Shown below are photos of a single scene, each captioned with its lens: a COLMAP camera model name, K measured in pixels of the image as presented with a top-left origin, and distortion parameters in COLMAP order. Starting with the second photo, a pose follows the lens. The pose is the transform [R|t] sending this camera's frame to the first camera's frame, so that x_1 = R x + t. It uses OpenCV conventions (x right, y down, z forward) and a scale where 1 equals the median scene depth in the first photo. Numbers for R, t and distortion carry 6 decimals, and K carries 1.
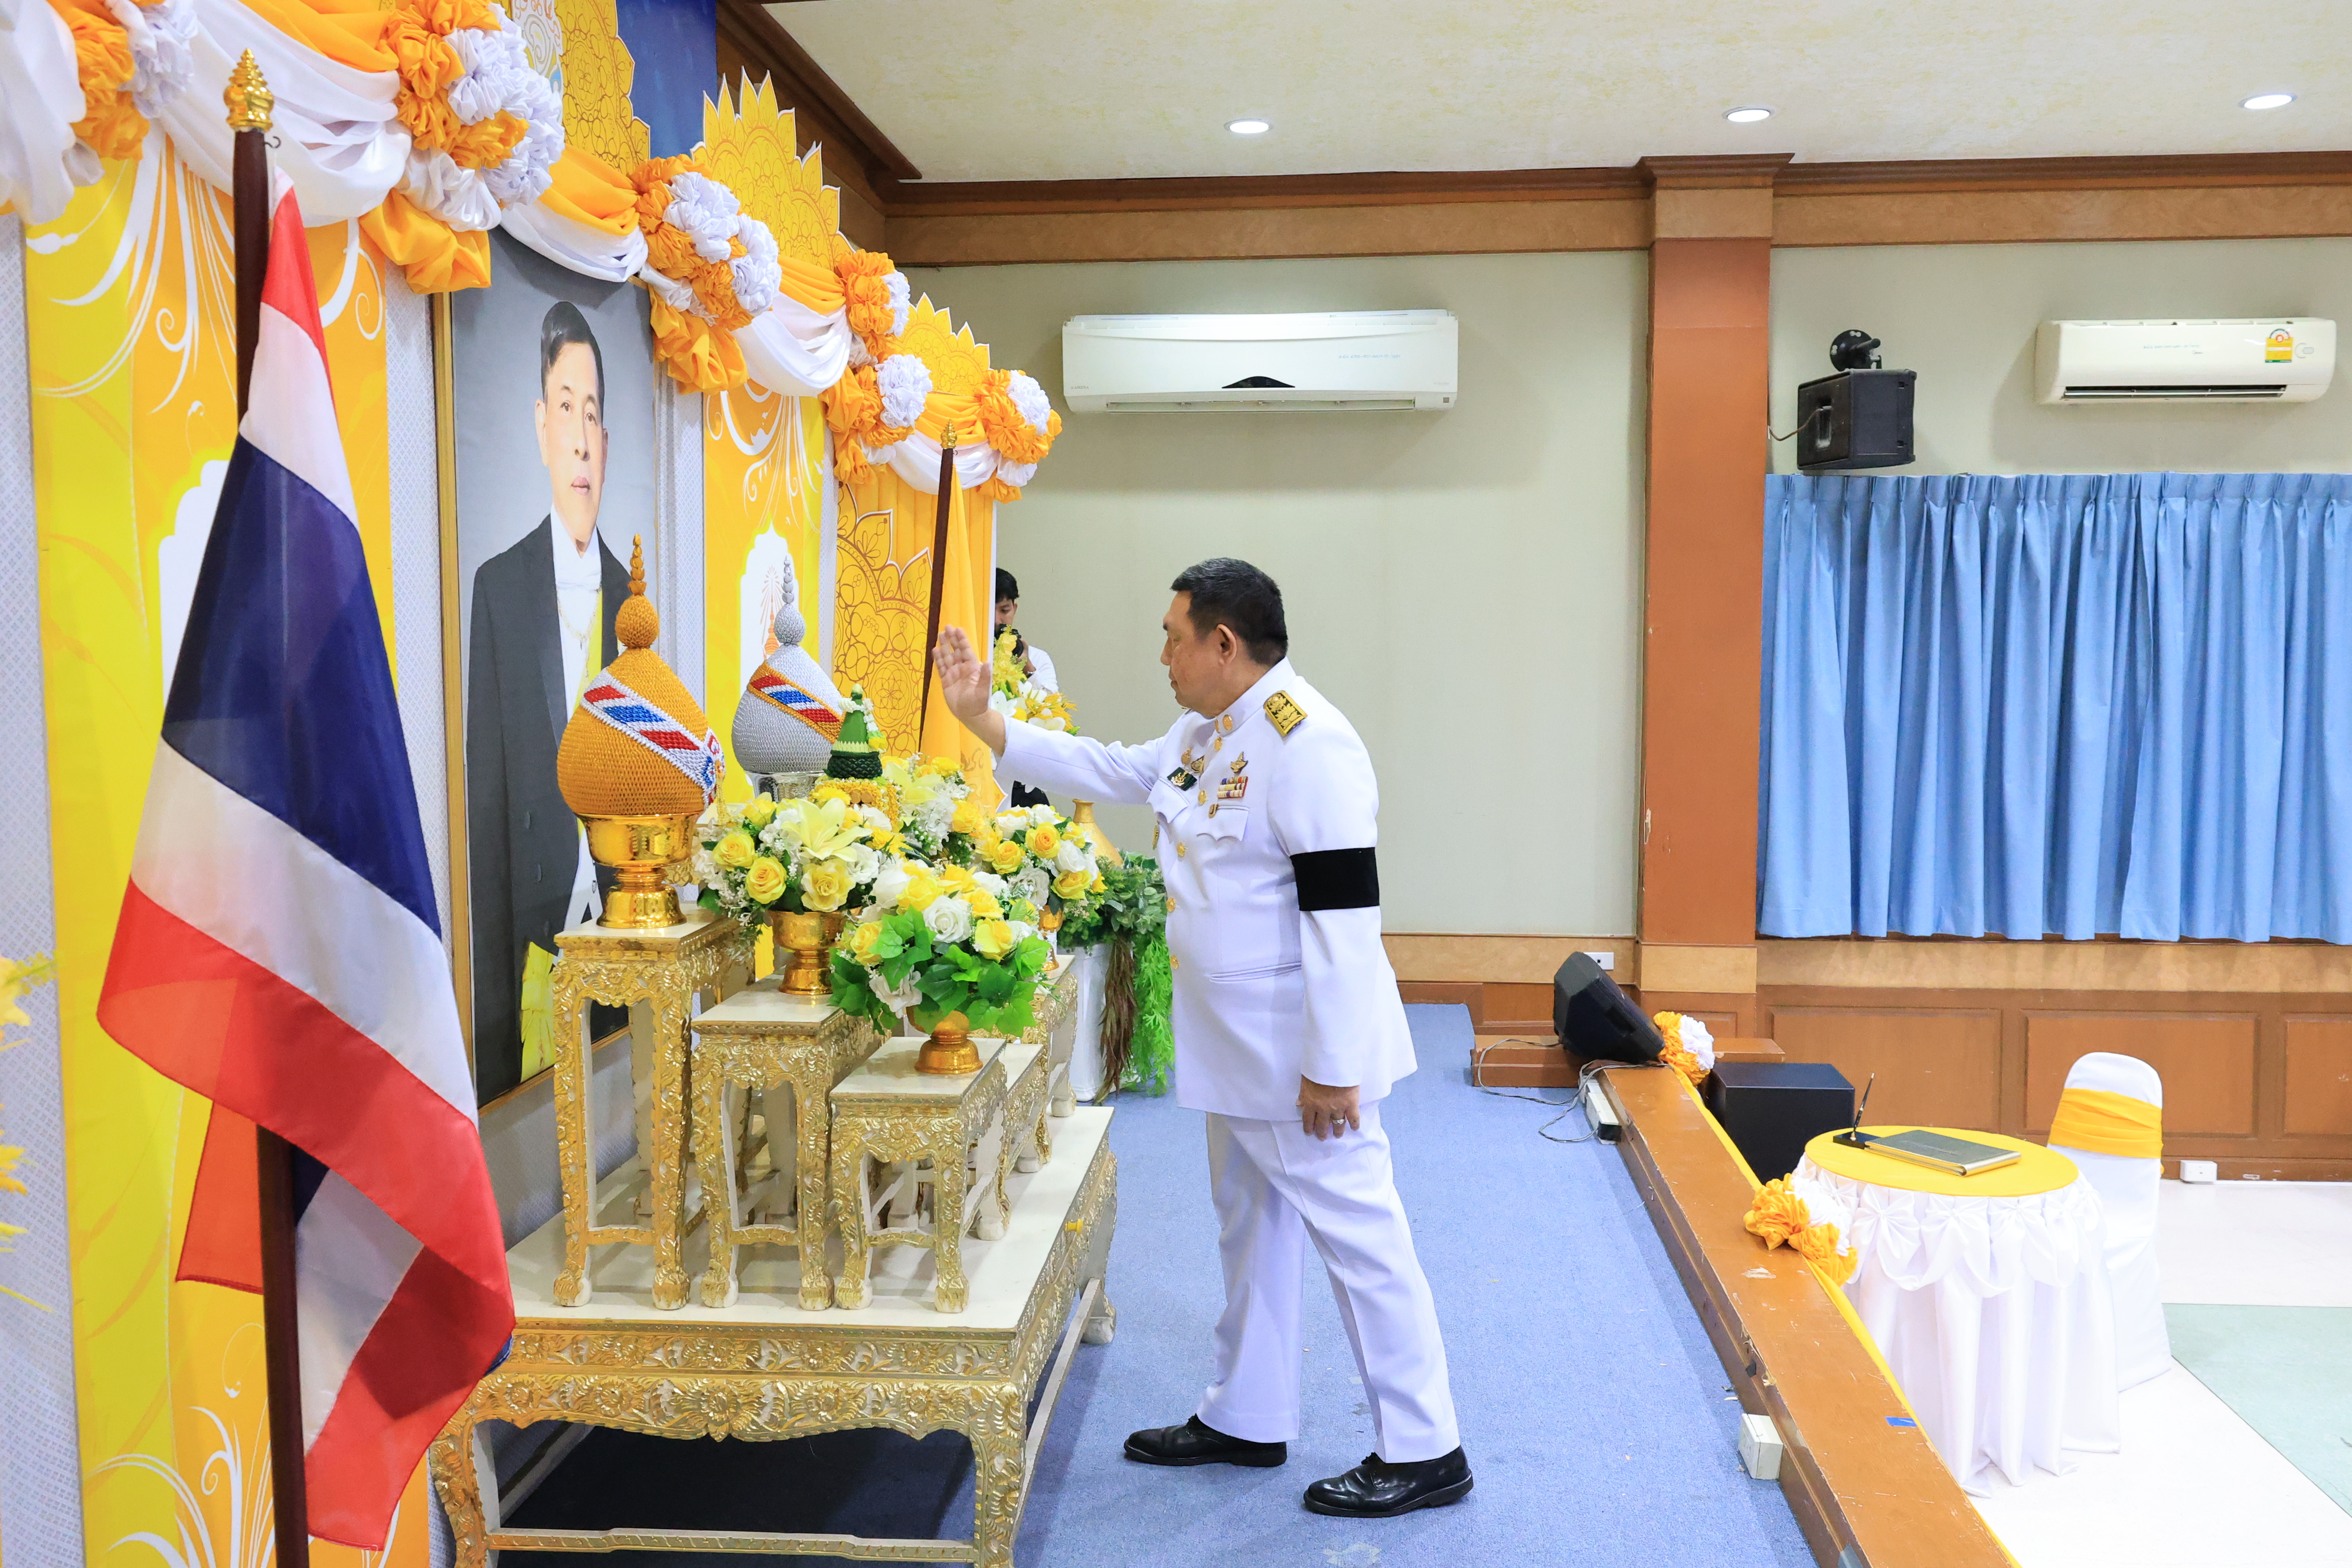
lens RADIAL K [[1942.5, 0, 1164.4], [0, 1942.5, 781.2], [0, 0, 1]] dist [-0.016762, 0.012022]
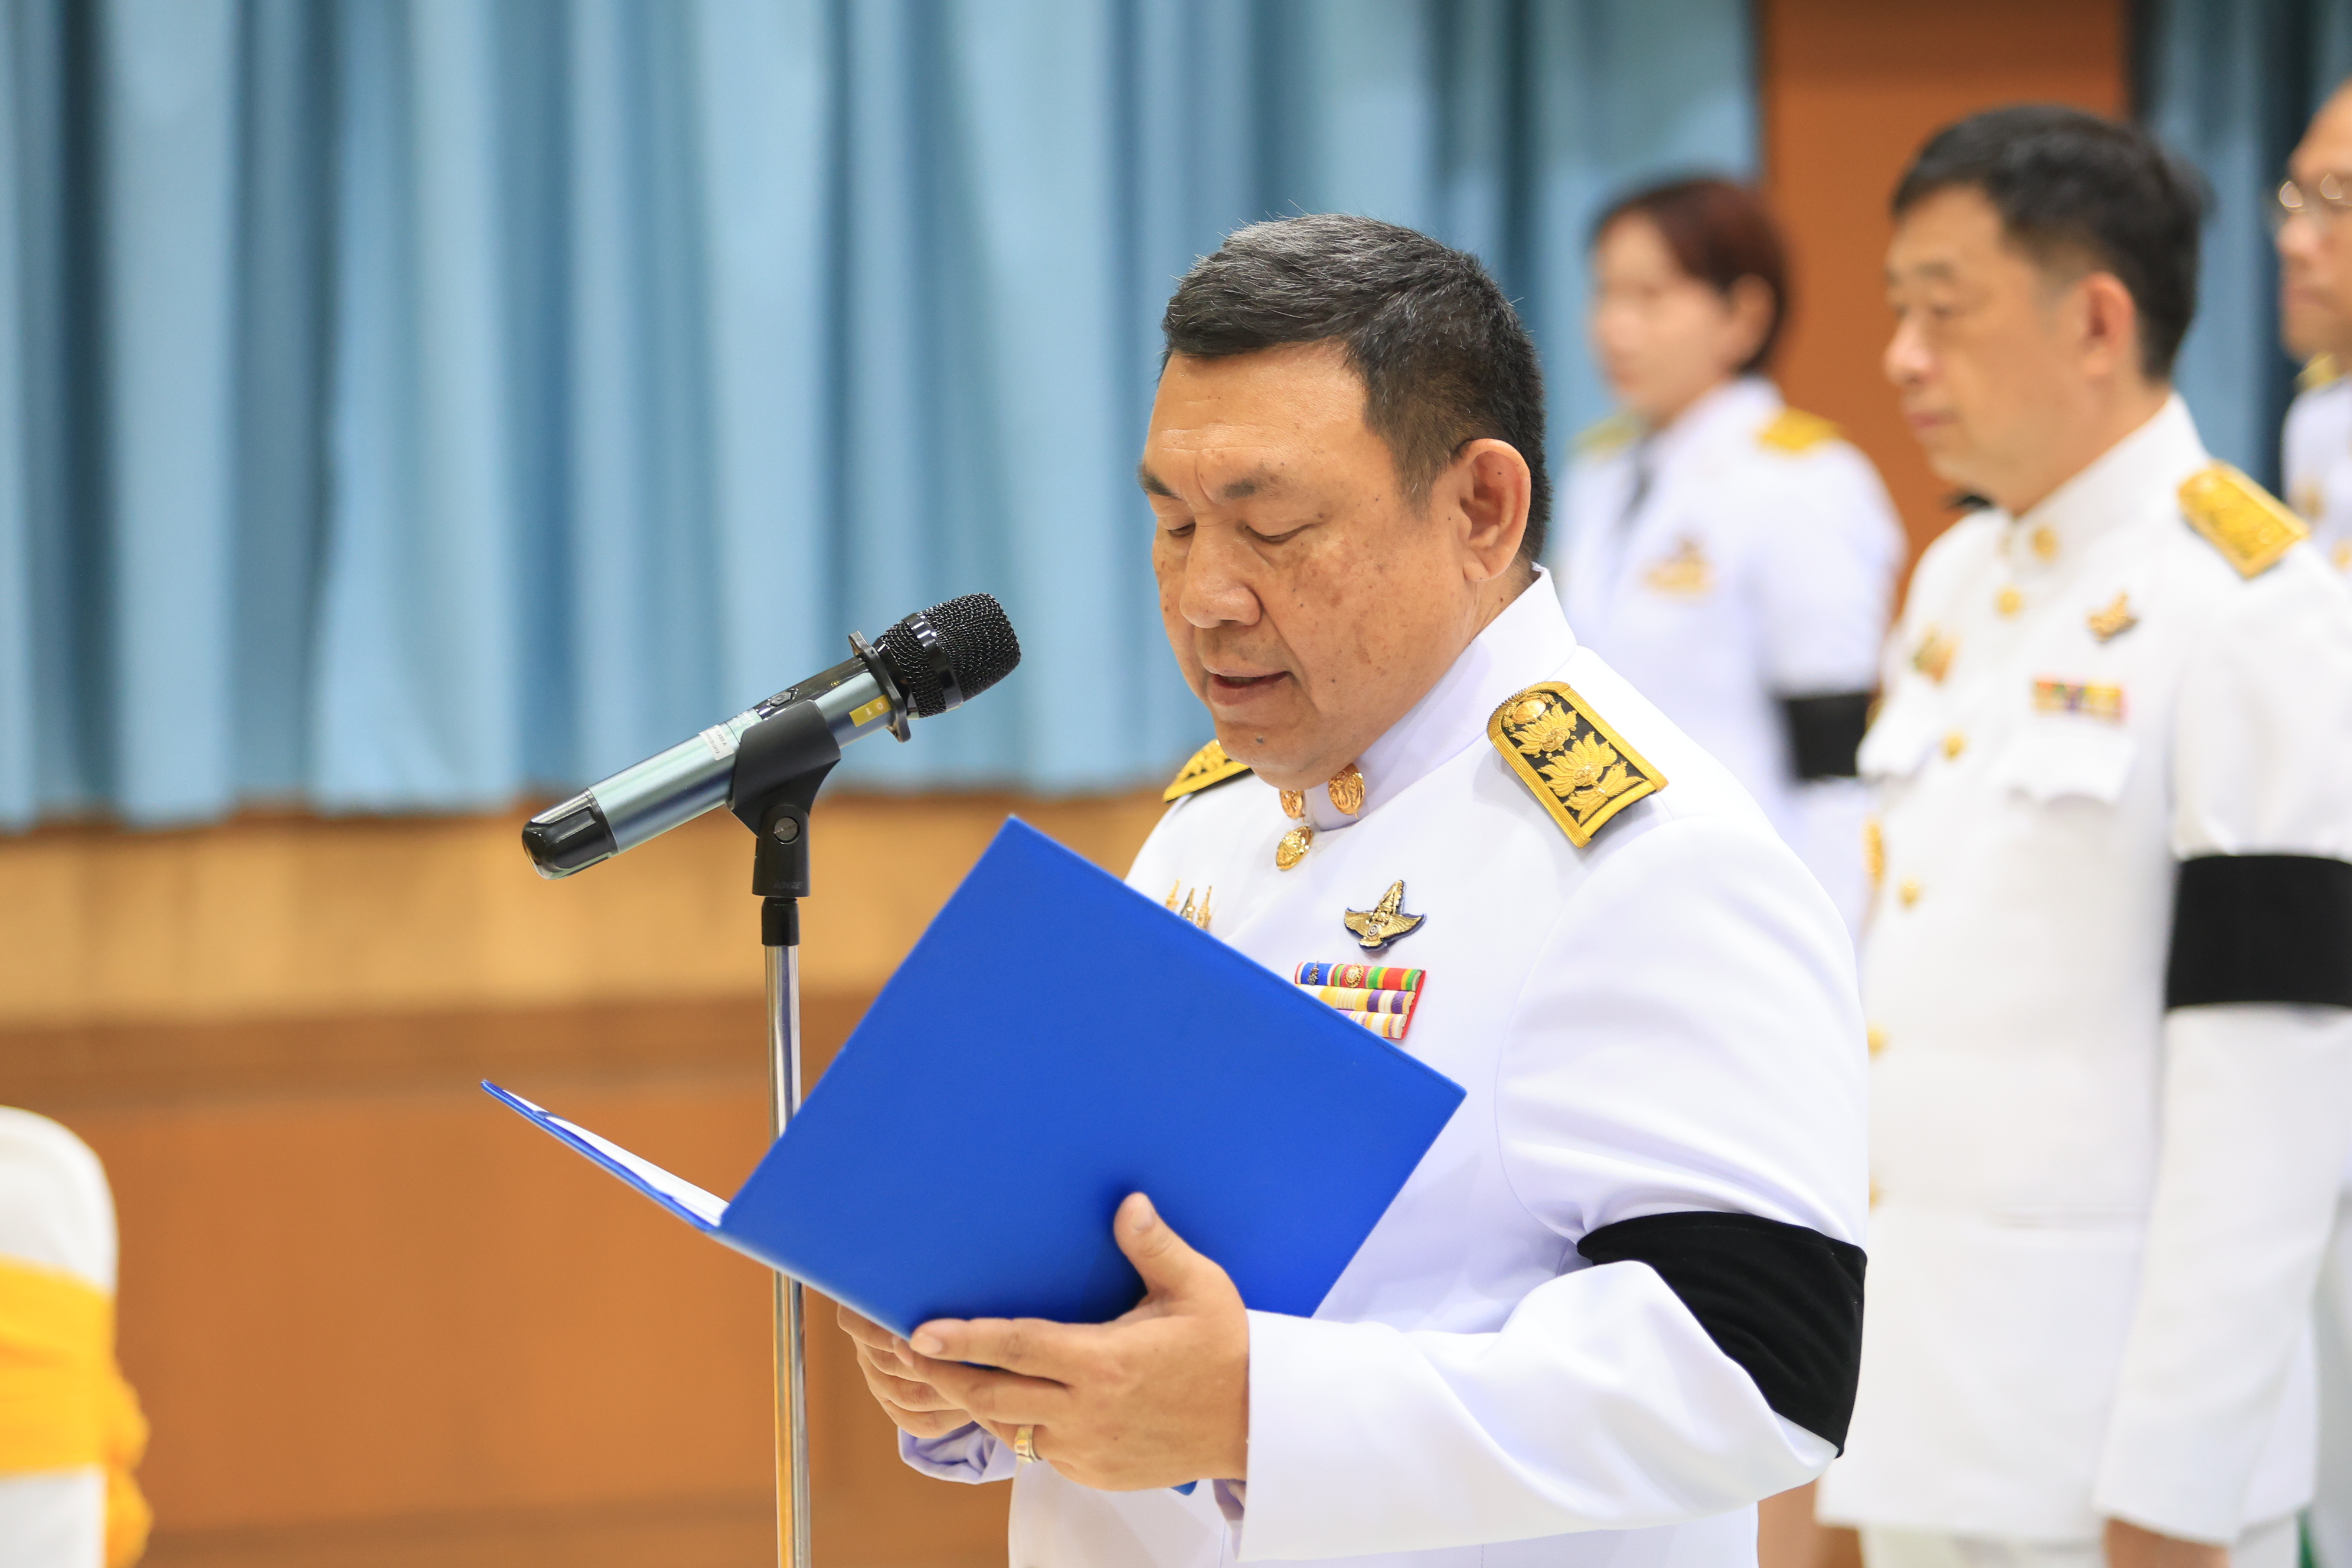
lens RADIAL K [[7922.2, 0, 1175.3], [0, 7922.2, 779.3], [0, 0, 1]] dist [-0.358093, 0.000000]
pose [[0.916320, -0.042549, 0.398181, 0.194151], [0.041912, 0.999068, 0.010309, 0.083422], [-0.398248, 0.007242, 0.917249, -0.080134]]
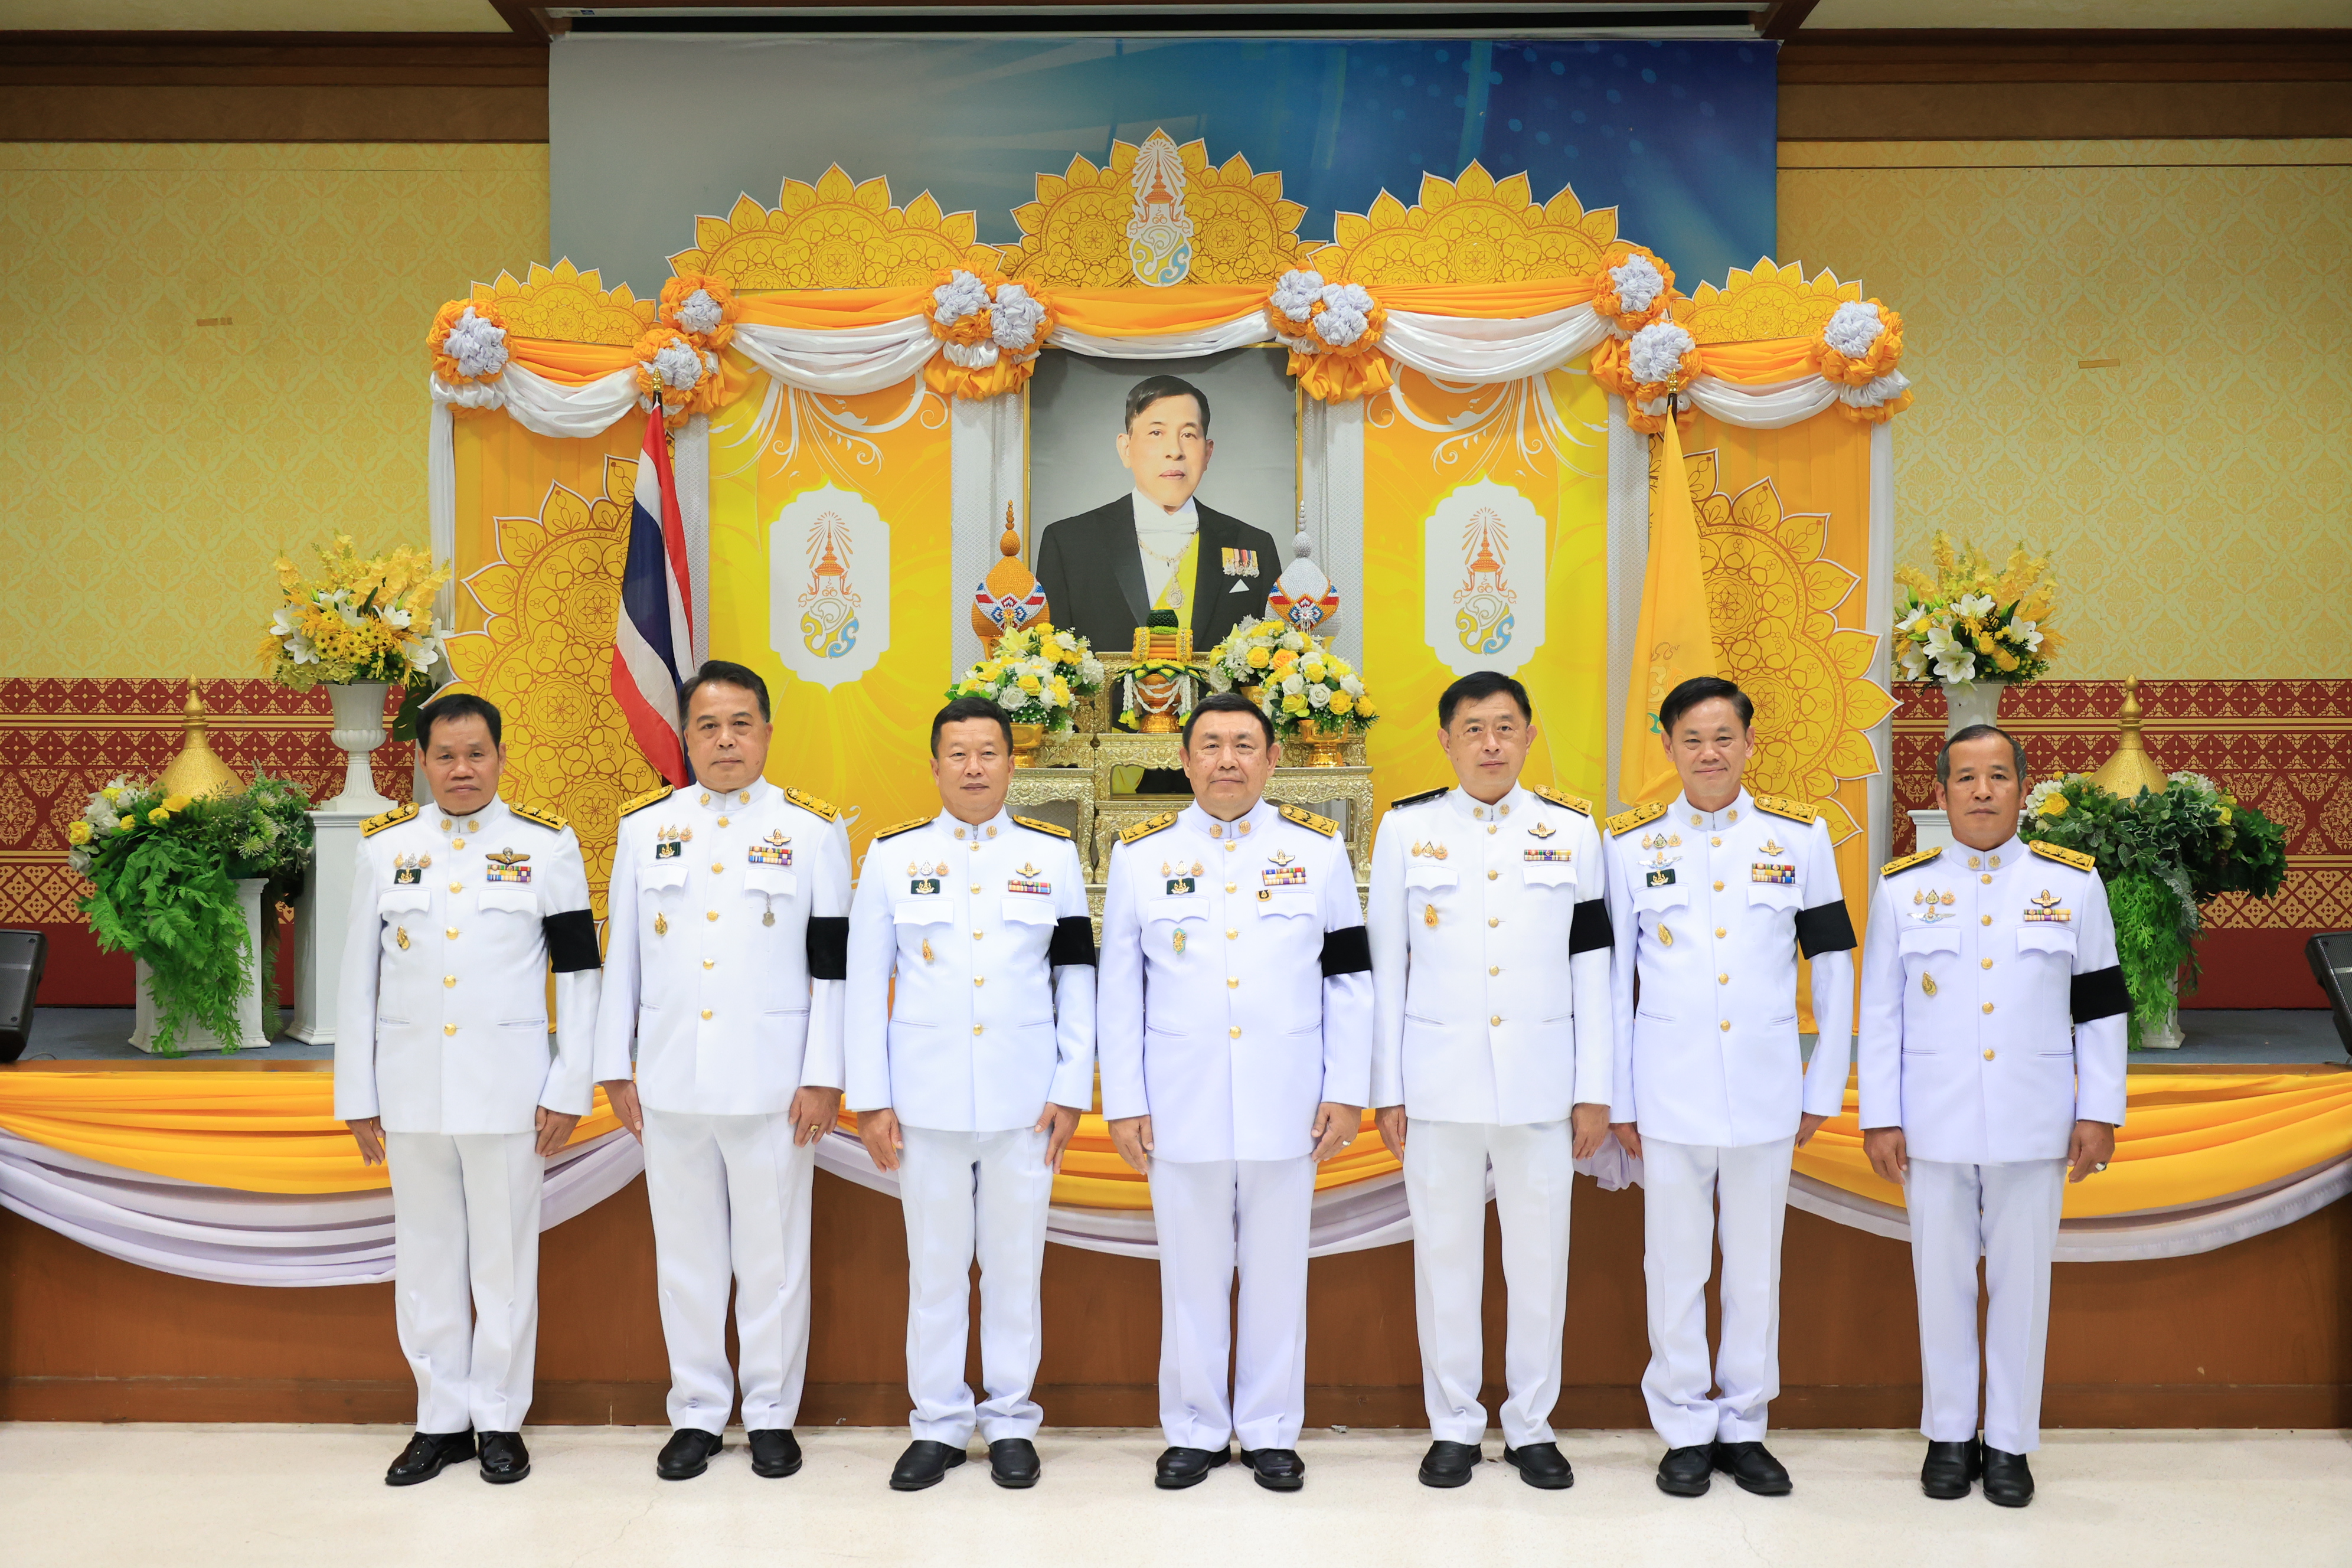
lens RADIAL K [[2554.0, 0, 1161.9], [0, 2554.0, 757.9], [0, 0, 1]] dist [-0.001326, 0.000000]
pose [[0.097191, -0.000631, -0.995266, 1.140978], [-0.075629, 0.997104, -0.008018, 0.071213], [0.992388, 0.076050, 0.096862, 0.437826]]
